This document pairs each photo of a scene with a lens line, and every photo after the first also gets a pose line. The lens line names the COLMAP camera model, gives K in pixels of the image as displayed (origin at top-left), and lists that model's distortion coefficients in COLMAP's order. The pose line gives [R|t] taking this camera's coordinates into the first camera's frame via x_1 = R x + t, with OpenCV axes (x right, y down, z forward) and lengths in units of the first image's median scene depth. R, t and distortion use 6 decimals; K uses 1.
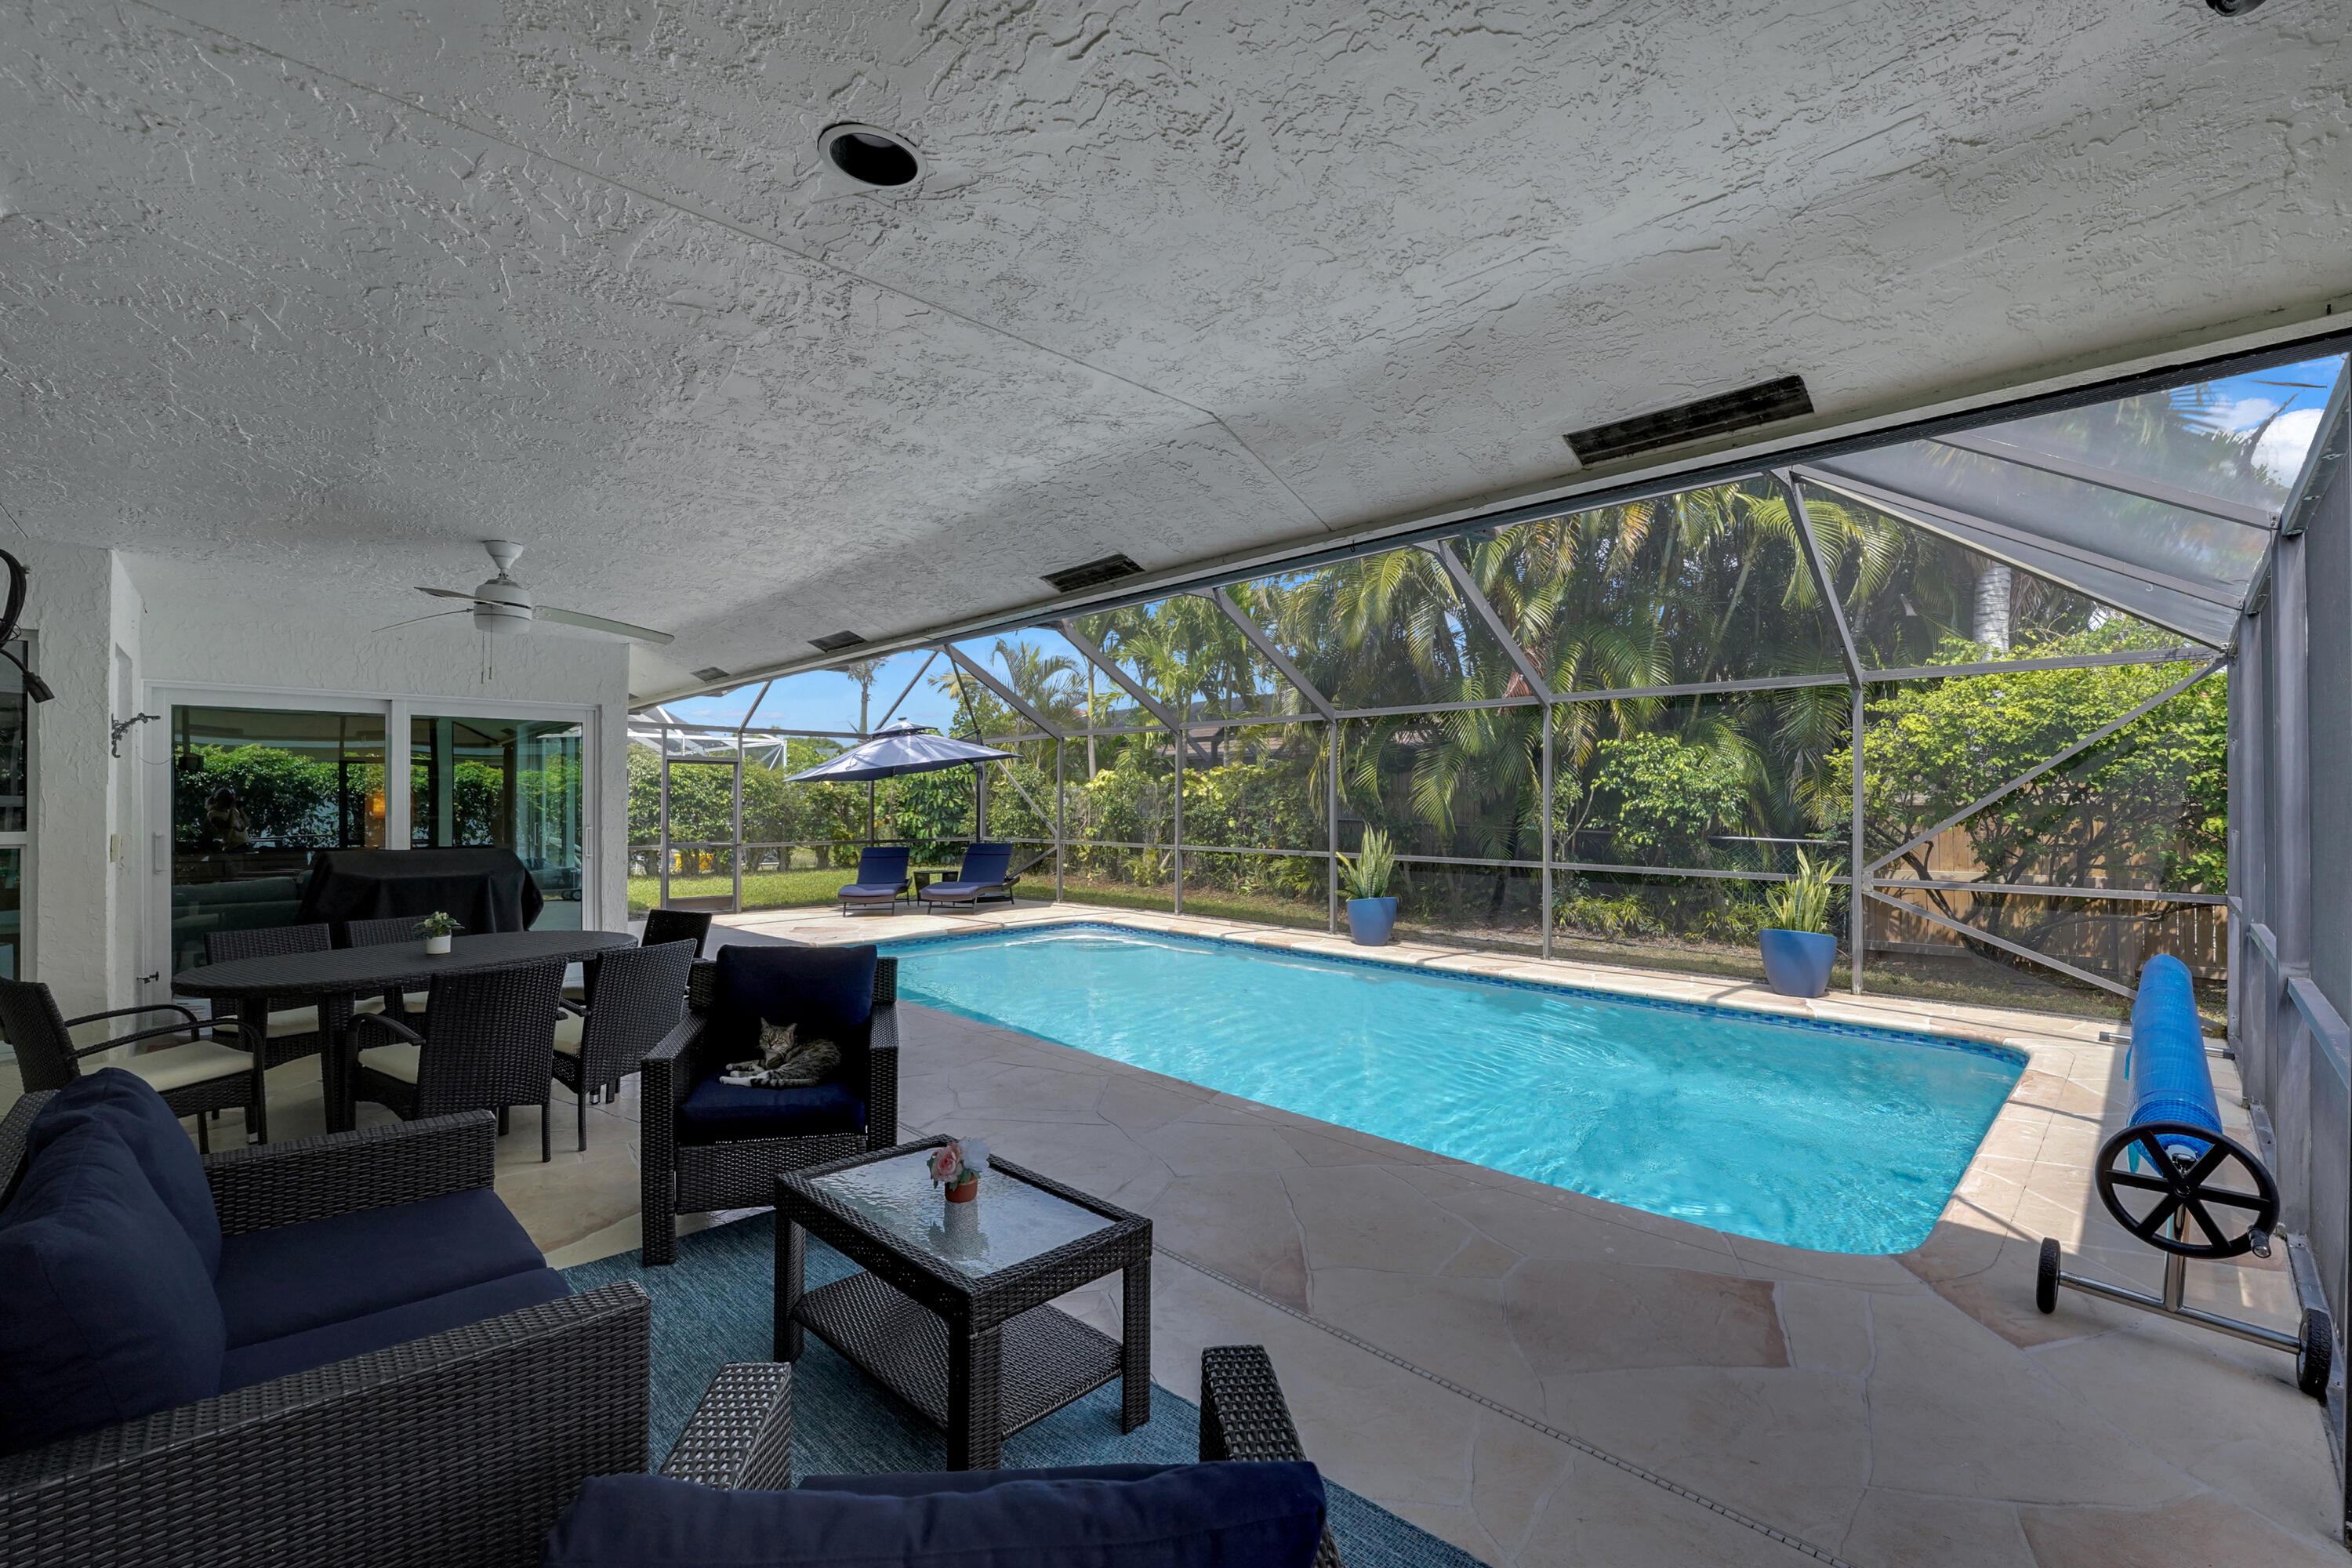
lens RADIAL K [[1004.1, 0, 1175.6], [0, 1004.1, 797.9], [0, 0, 1]] dist [-0.025475, 0.001545]
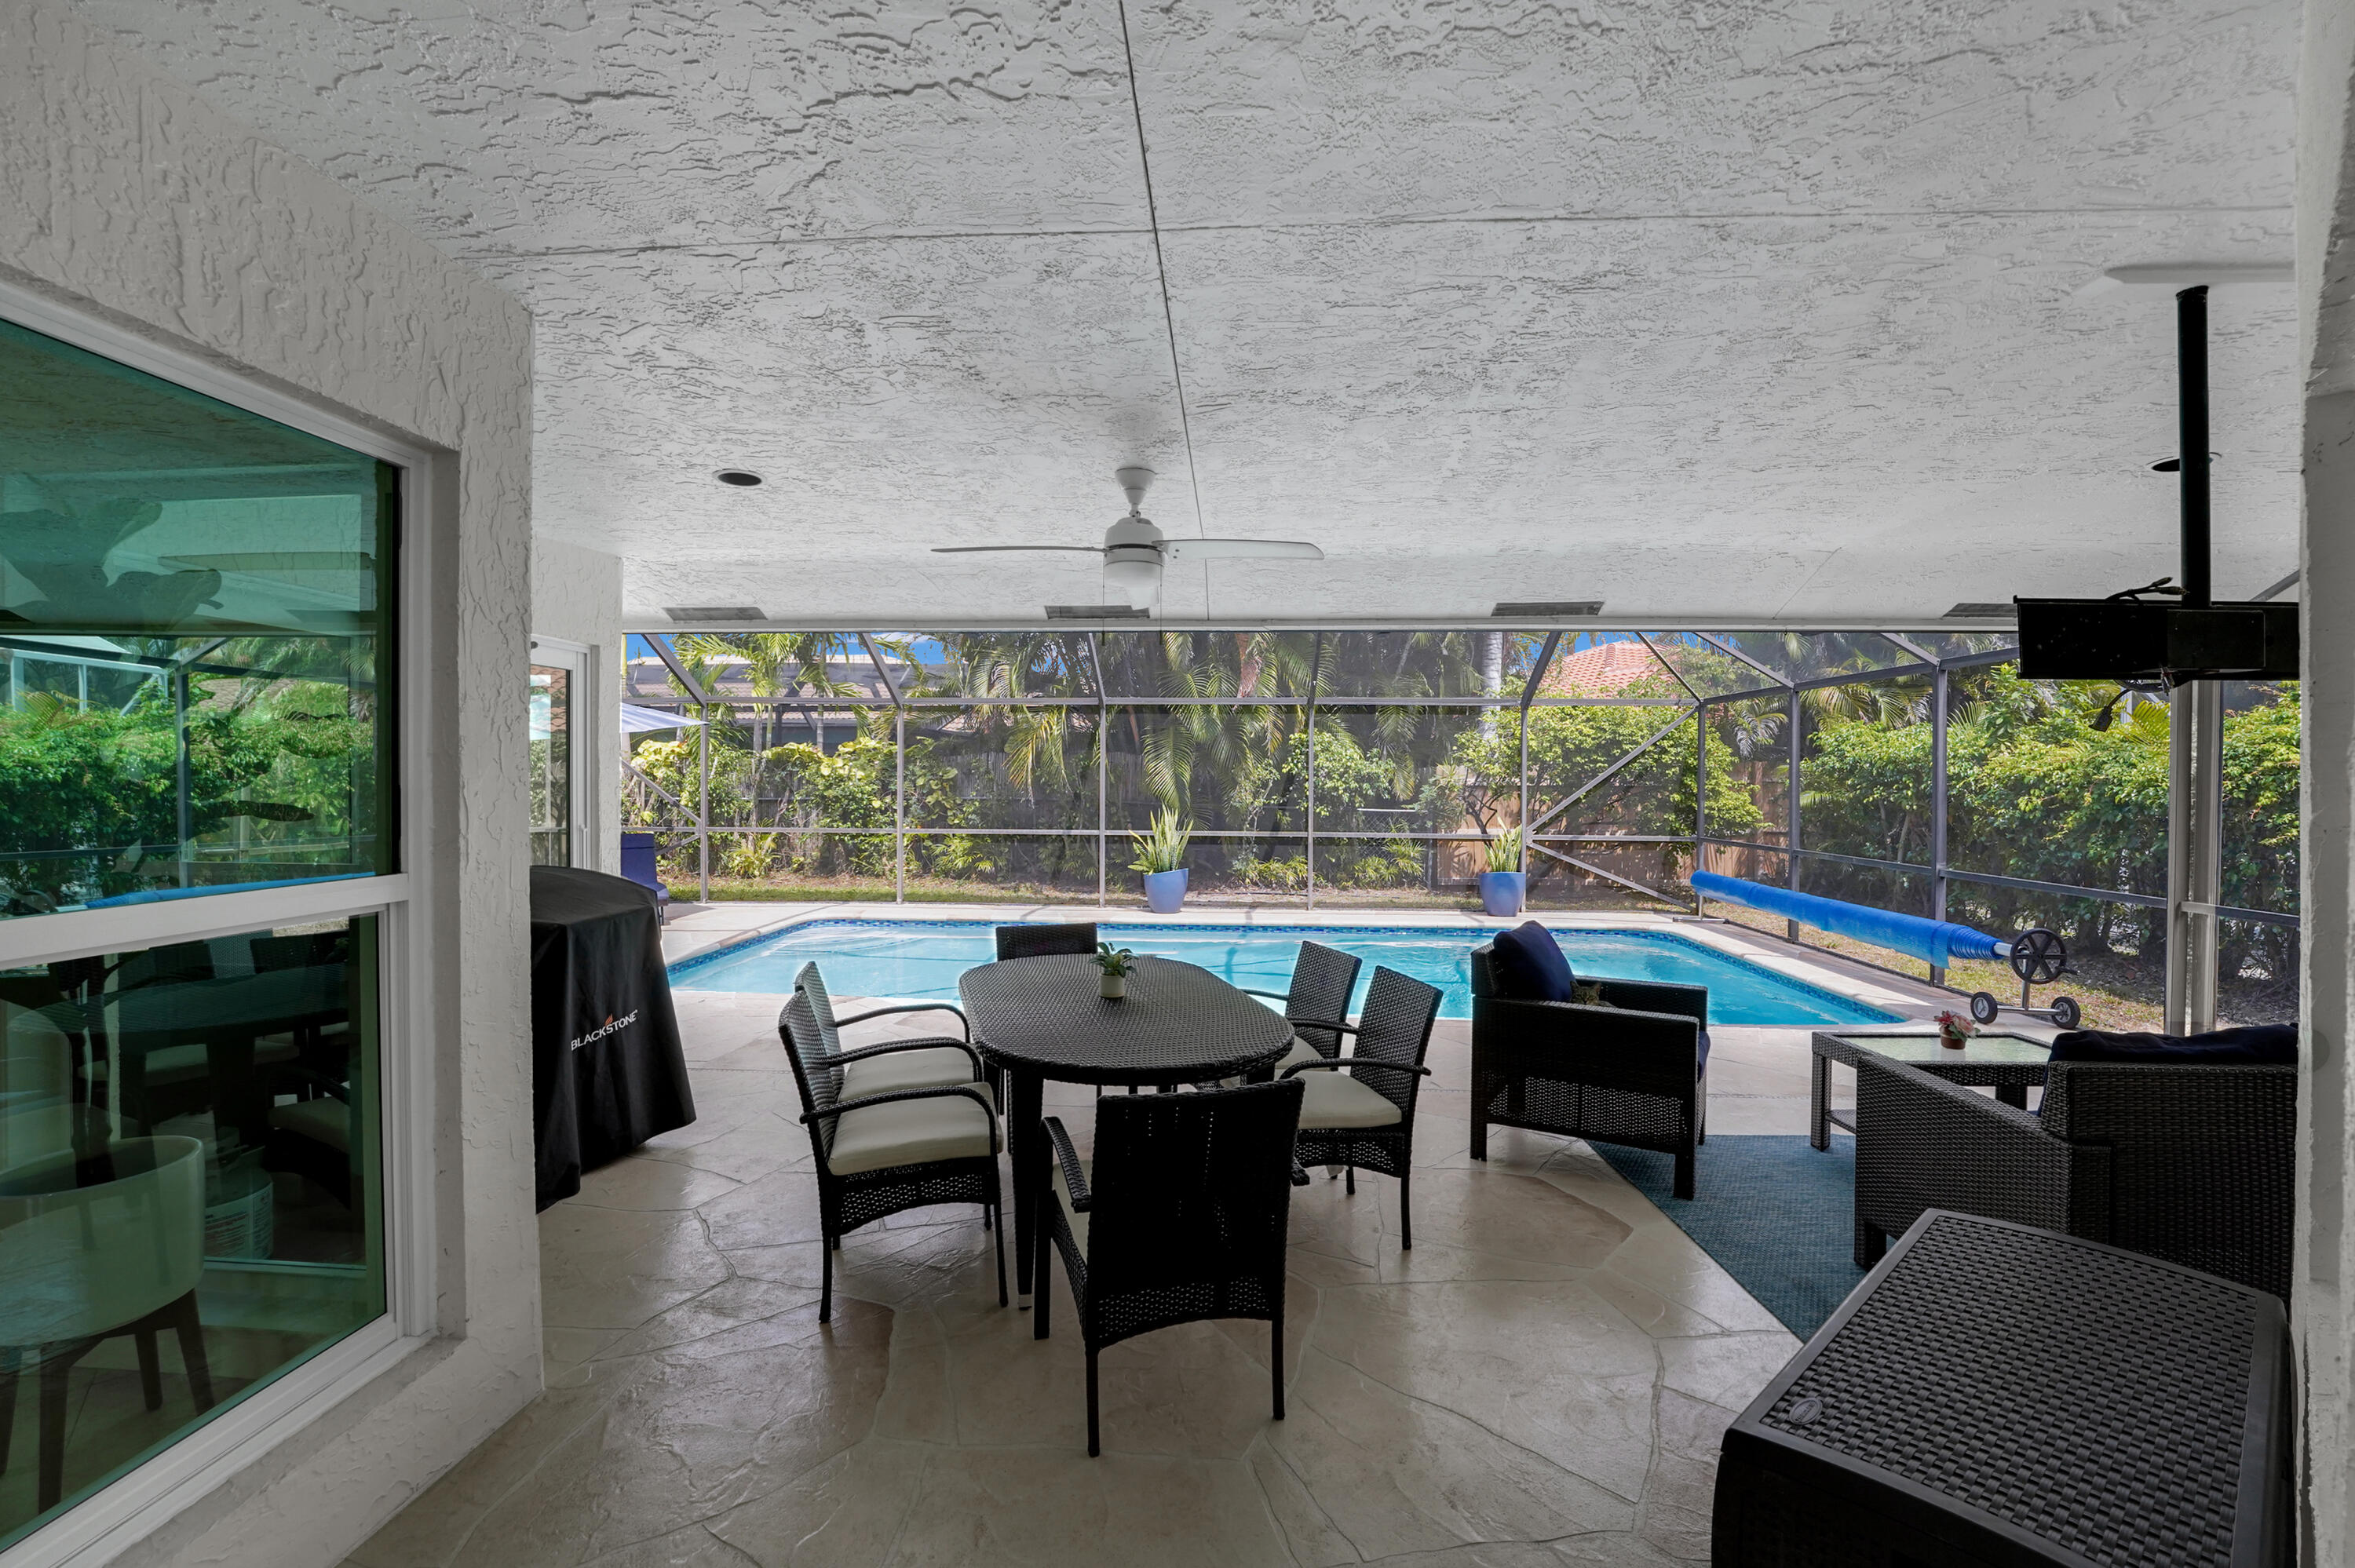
lens RADIAL K [[1005.3, 0, 1185.3], [0, 1005.3, 784.5], [0, 0, 1]] dist [-0.025475, 0.001545]
pose [[0.728820, -0.000144, 0.684705, -0.529591], [-0.007743, 0.999934, 0.008453, -0.004524], [-0.684662, -0.011463, 0.728771, 0.168235]]
